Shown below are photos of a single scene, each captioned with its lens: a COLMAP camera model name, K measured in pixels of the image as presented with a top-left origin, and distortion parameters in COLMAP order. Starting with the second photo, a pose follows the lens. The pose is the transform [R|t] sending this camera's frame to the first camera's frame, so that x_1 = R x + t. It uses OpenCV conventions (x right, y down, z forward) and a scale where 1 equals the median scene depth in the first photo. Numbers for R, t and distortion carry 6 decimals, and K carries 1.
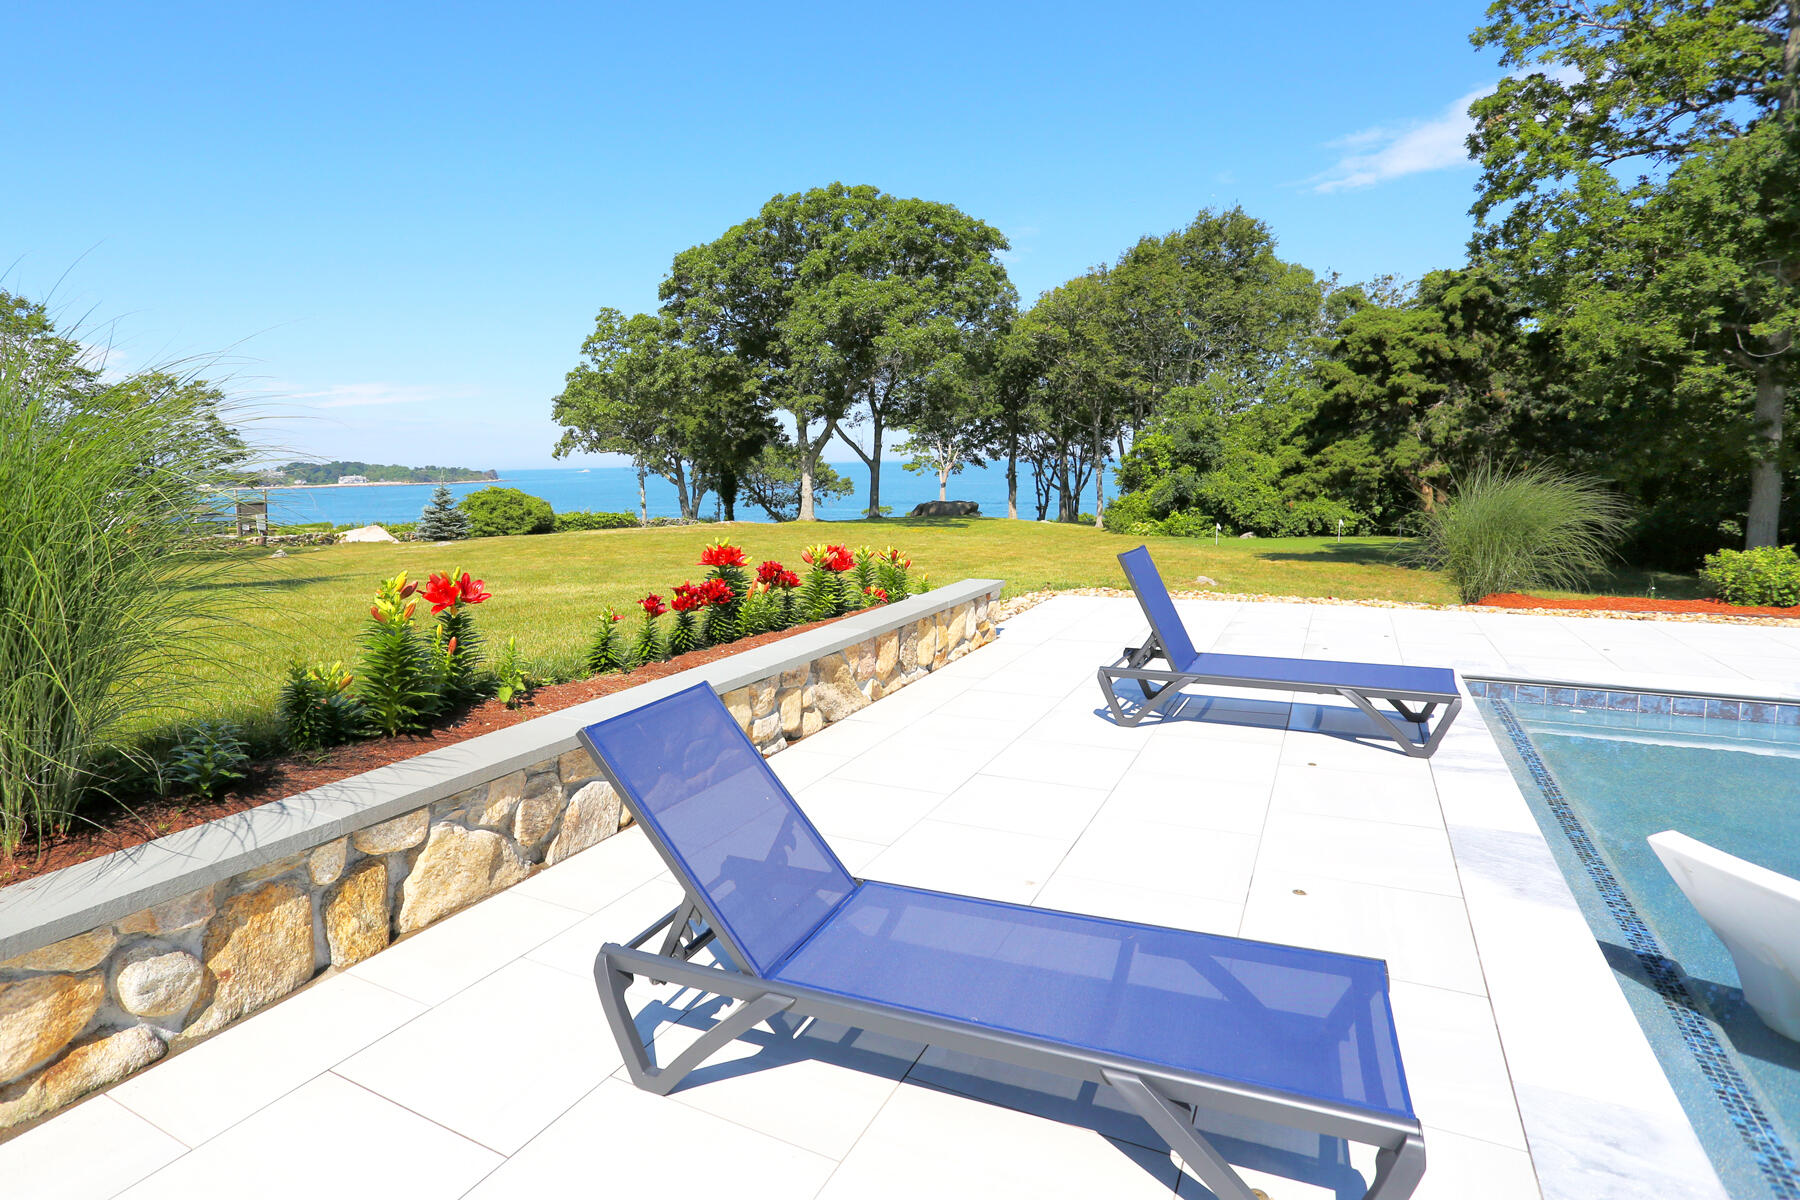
lens RADIAL K [[959.8, 0, 843.5], [0, 959.8, 547.1], [0, 0, 1]] dist [-0.088390, 0.041035]
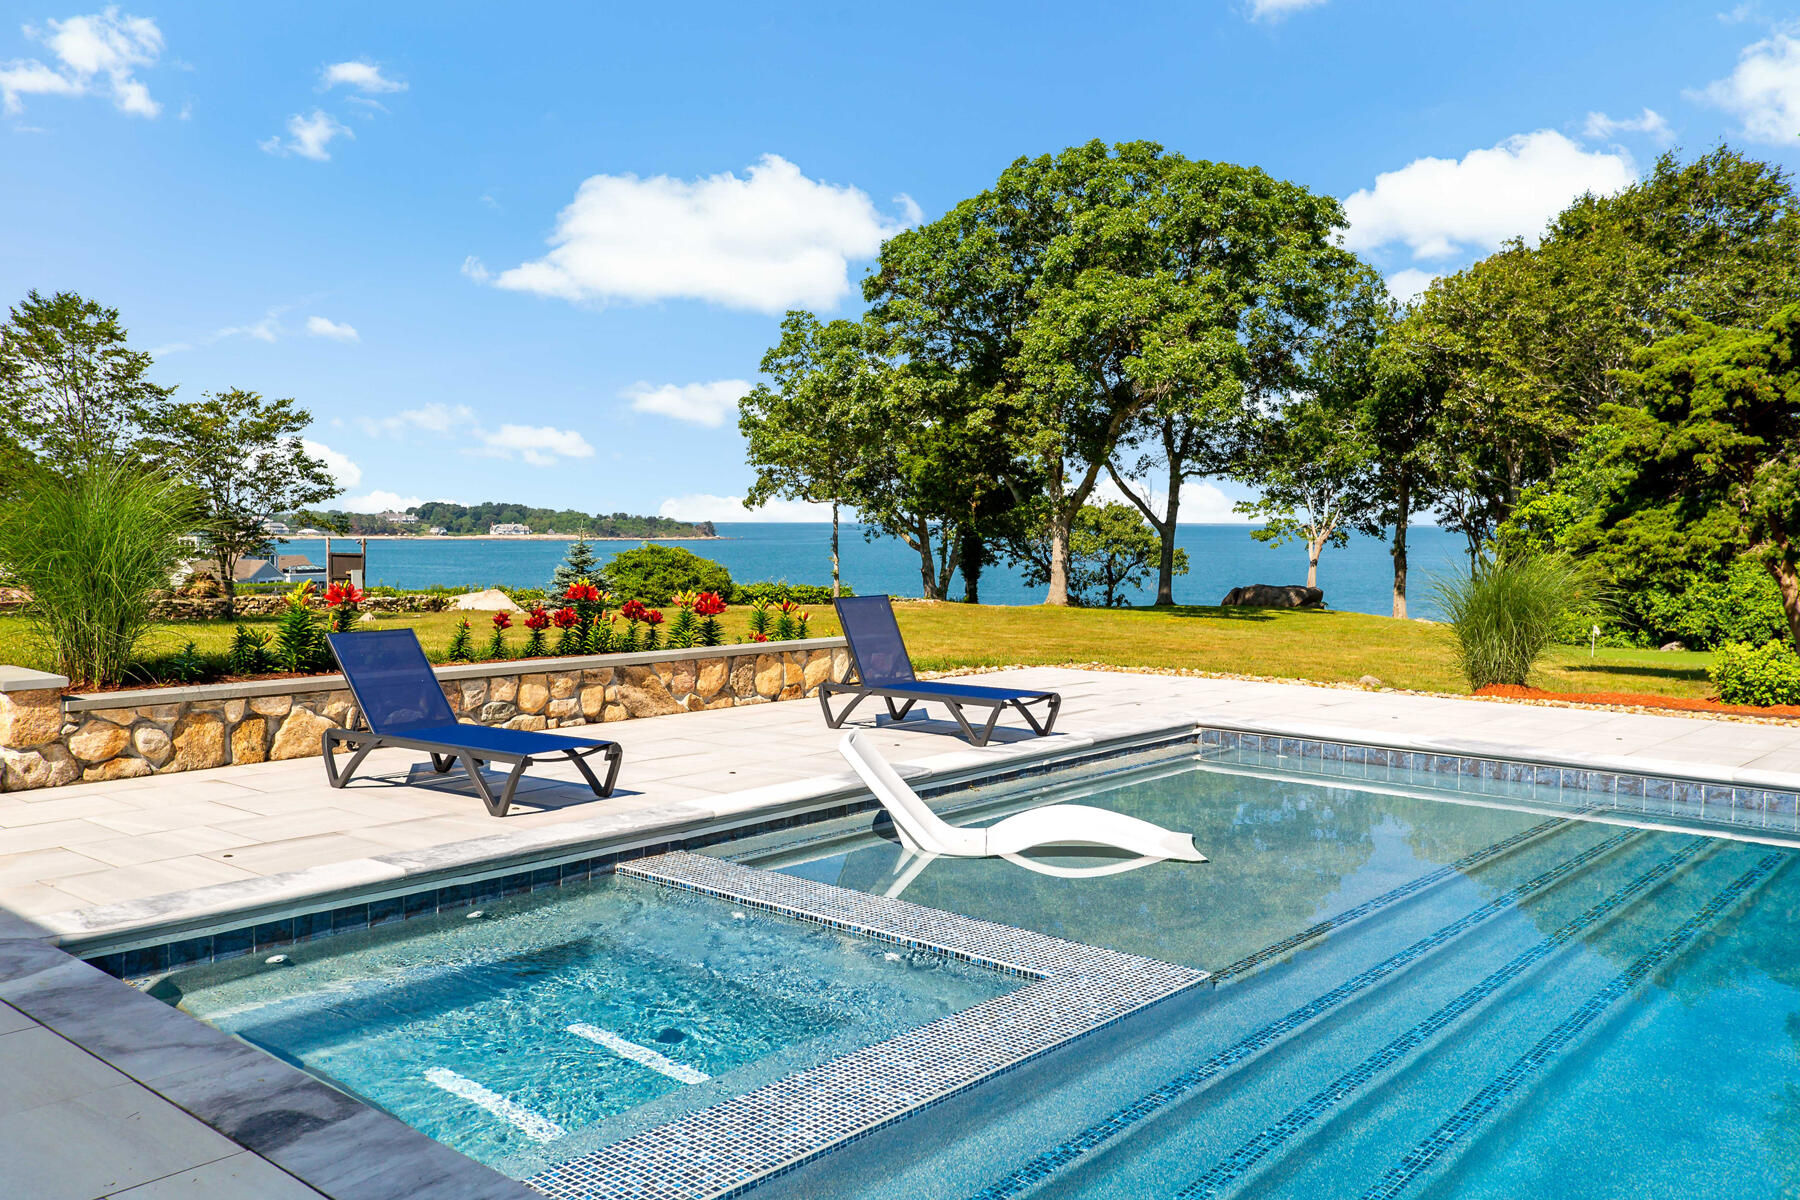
lens RADIAL K [[1453.3, 0, 900.0], [0, 1453.3, 600.0], [0, 0, 1]] dist [0.004711, -0.001648]
pose [[0.976974, 0.036746, -0.210172, 0.101132], [-0.043901, 0.998601, -0.029477, 0.008415], [0.208795, 0.038025, 0.977220, -0.120102]]
